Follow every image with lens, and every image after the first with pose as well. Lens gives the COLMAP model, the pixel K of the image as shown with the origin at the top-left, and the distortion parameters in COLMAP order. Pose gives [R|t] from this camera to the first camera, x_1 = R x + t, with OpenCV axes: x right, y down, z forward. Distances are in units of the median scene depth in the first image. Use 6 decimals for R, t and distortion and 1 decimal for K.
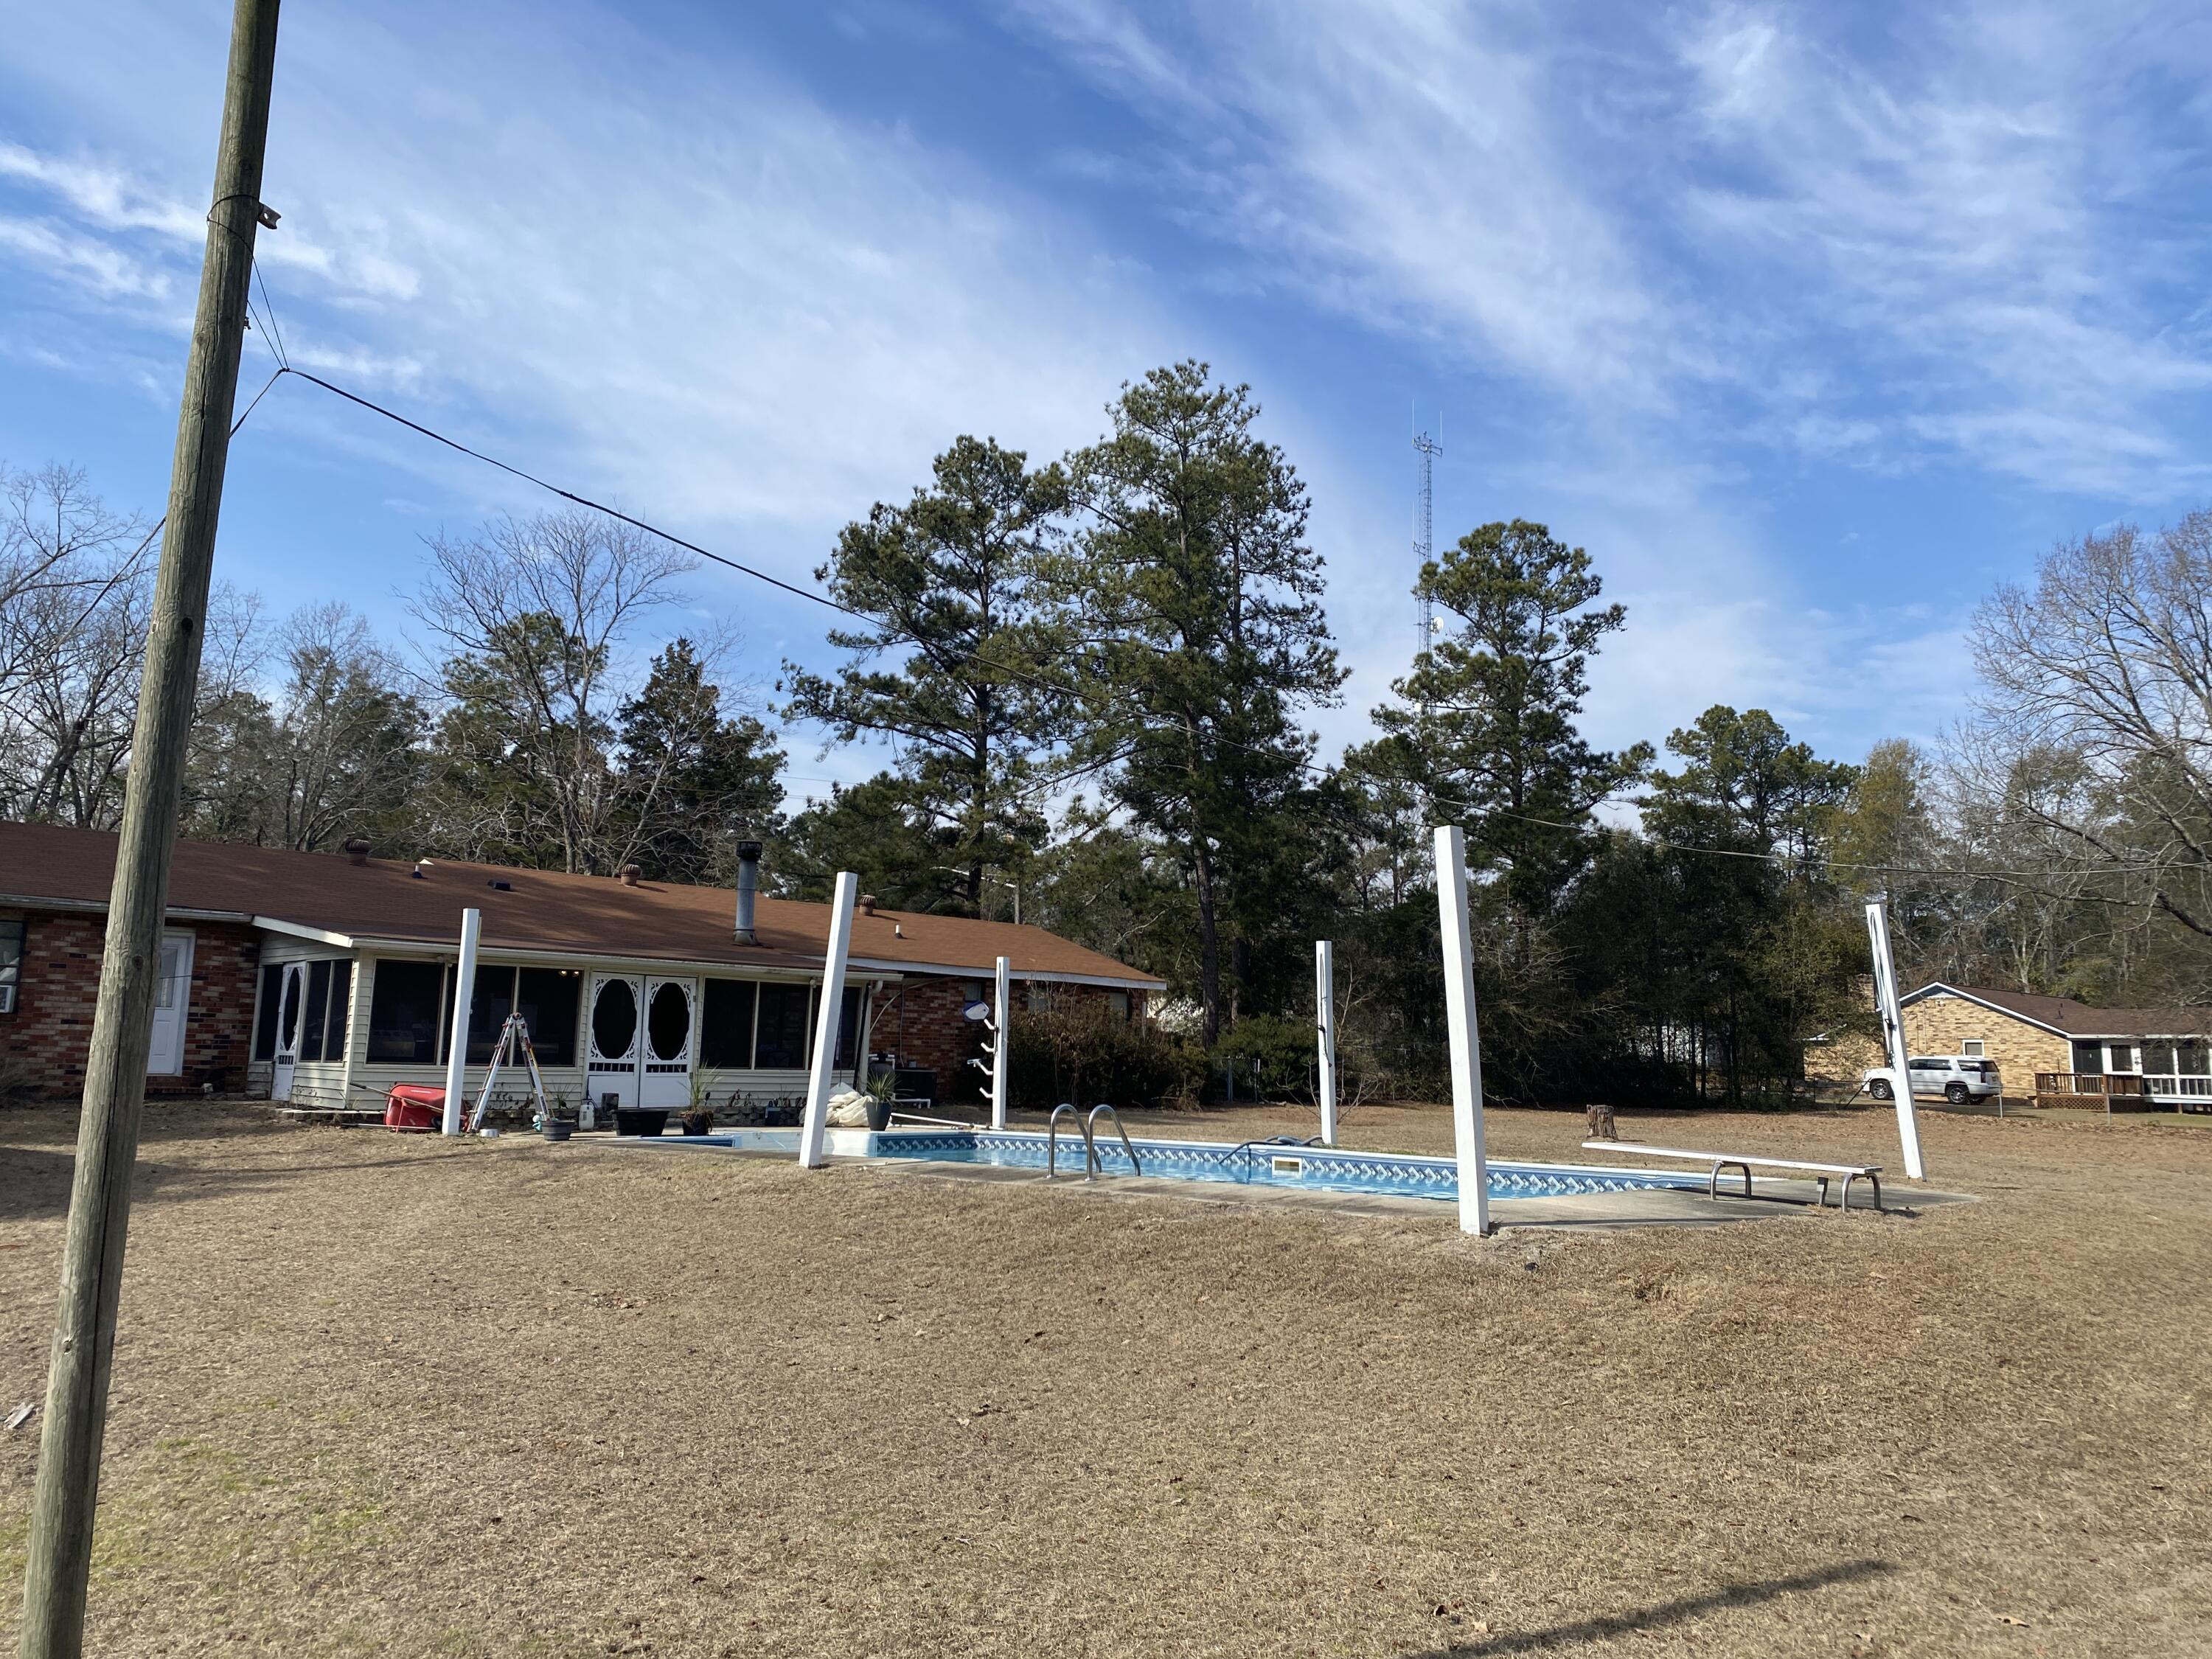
lens RADIAL K [[1946.2, 0, 1186.6], [0, 1946.2, 803.8], [0, 0, 1]] dist [0.078284, -0.001022]
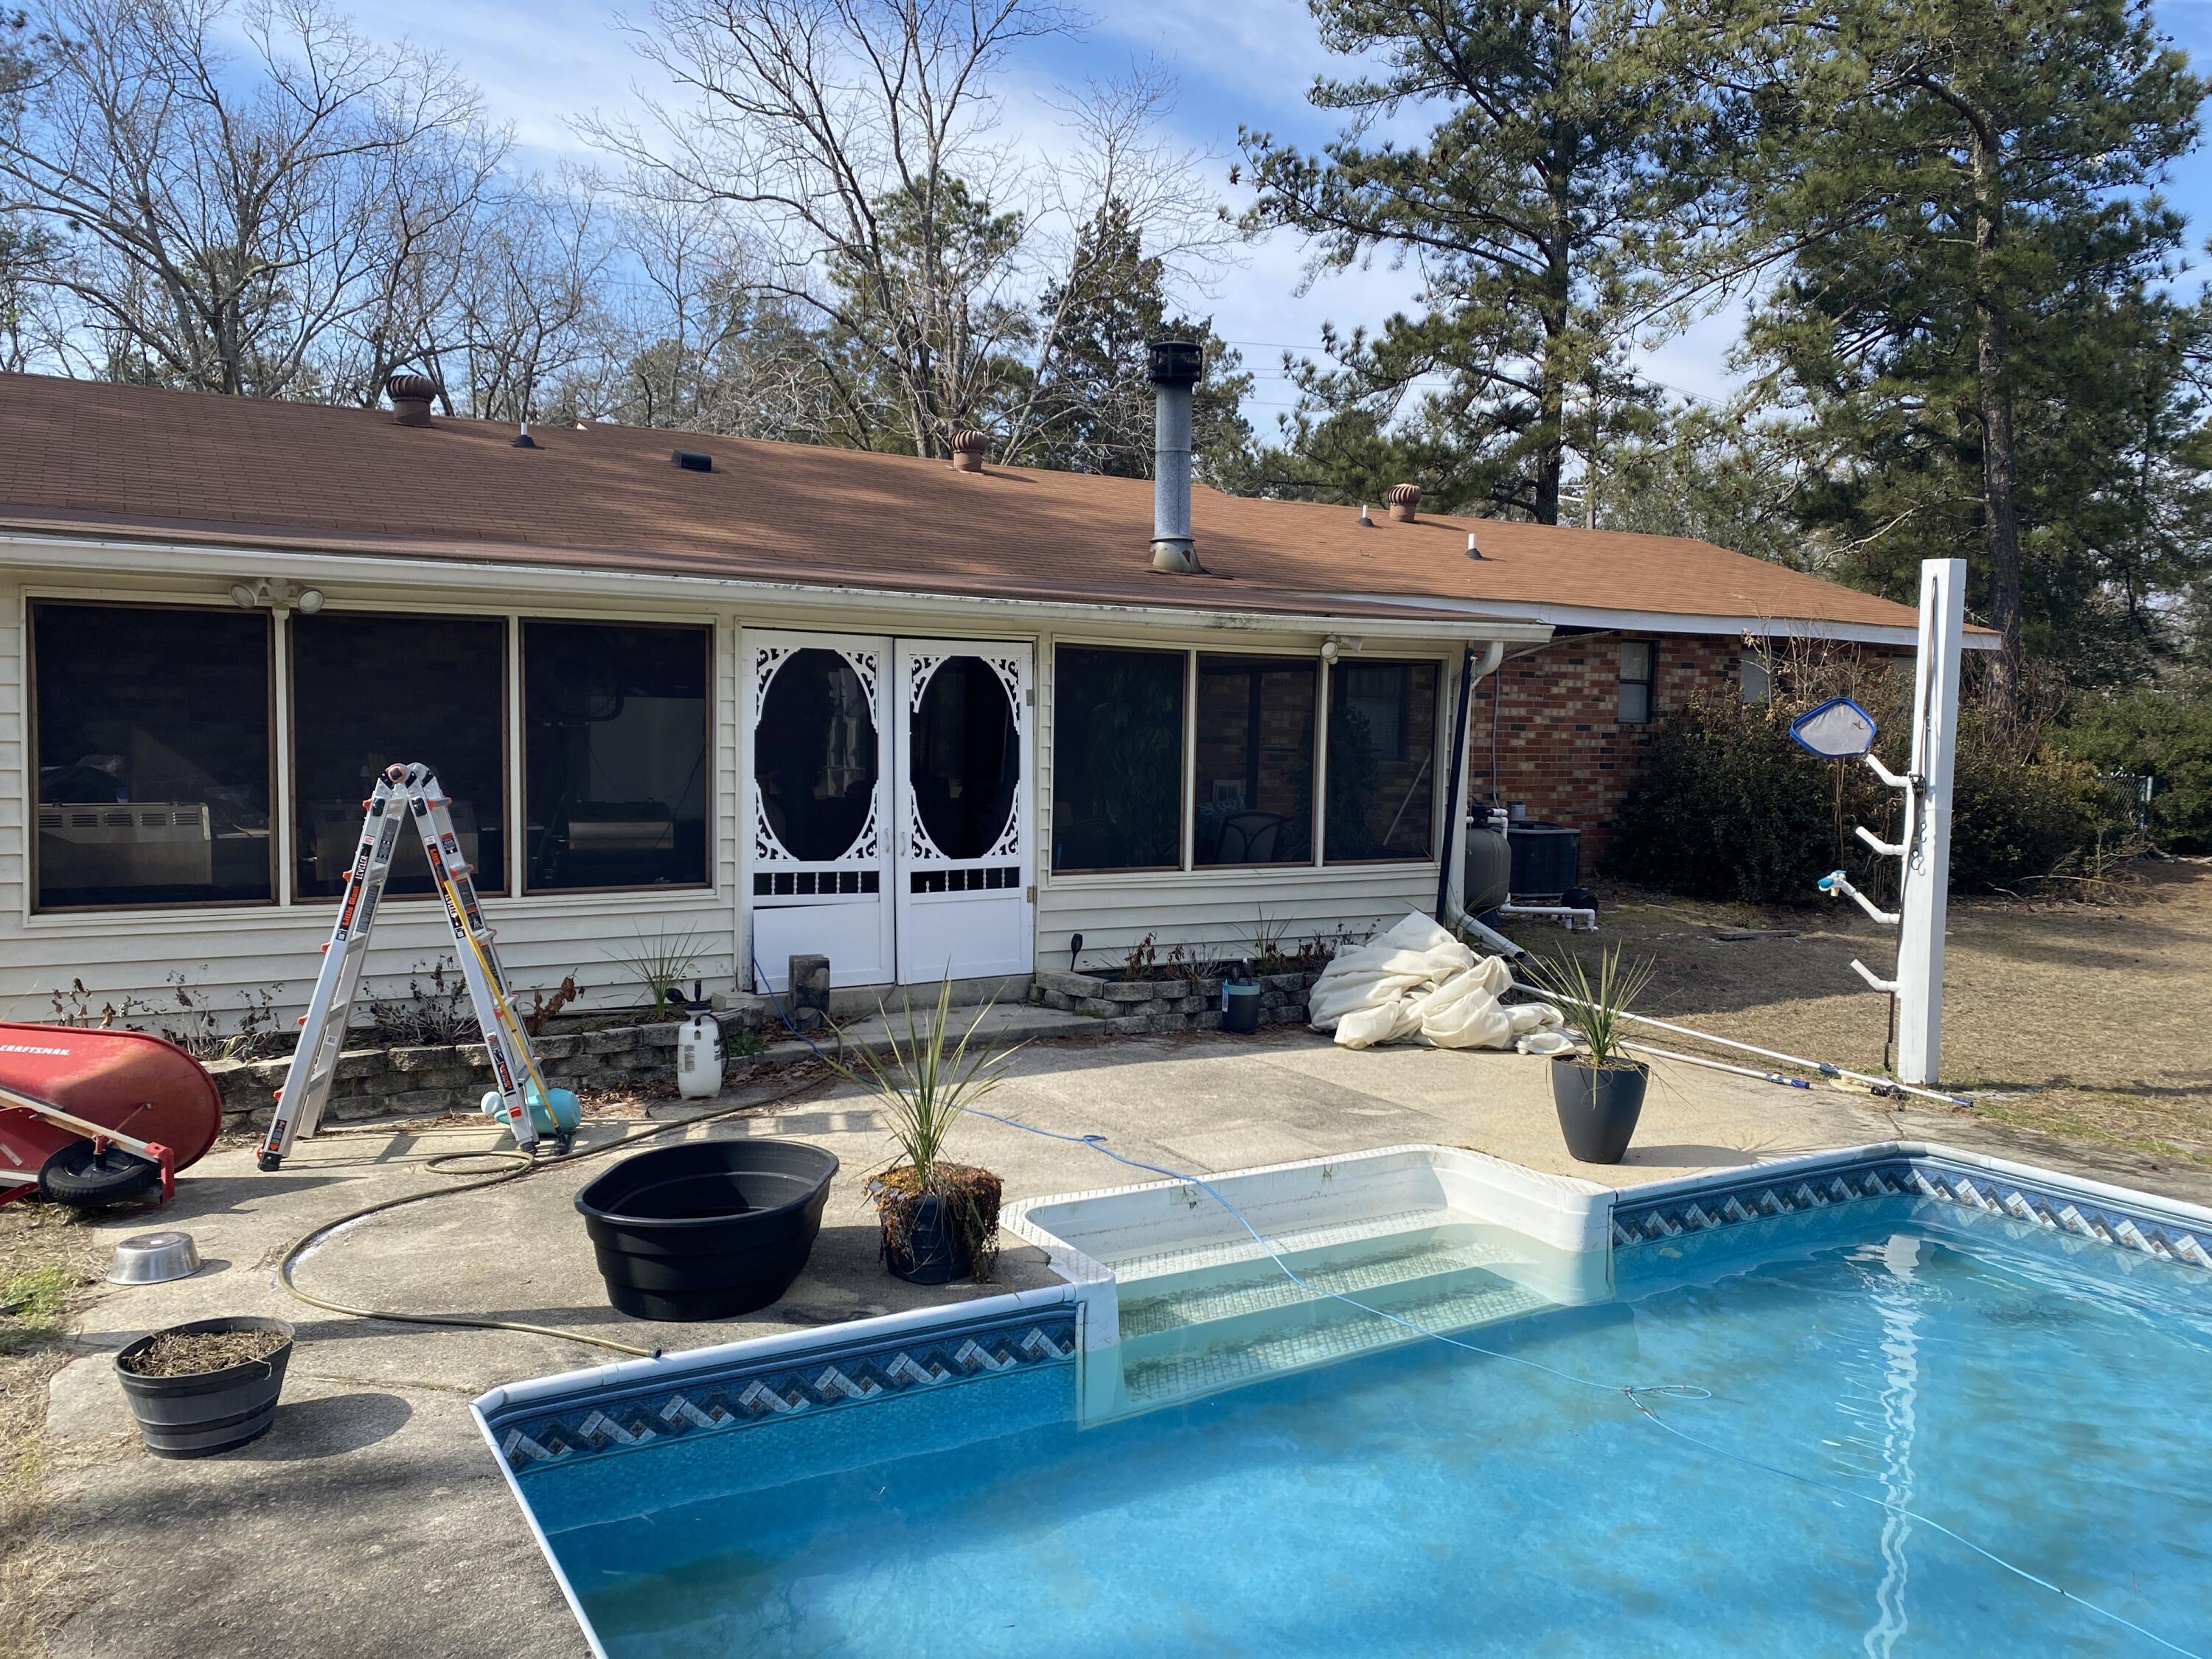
lens RADIAL K [[1946.2, 0, 1186.6], [0, 1946.2, 803.8], [0, 0, 1]] dist [0.078284, -0.001022]
pose [[0.971231, 0.001128, -0.238135, -0.102366], [0.039924, 0.985064, 0.167496, 0.045022], [0.234768, -0.172185, 0.956680, 0.499399]]
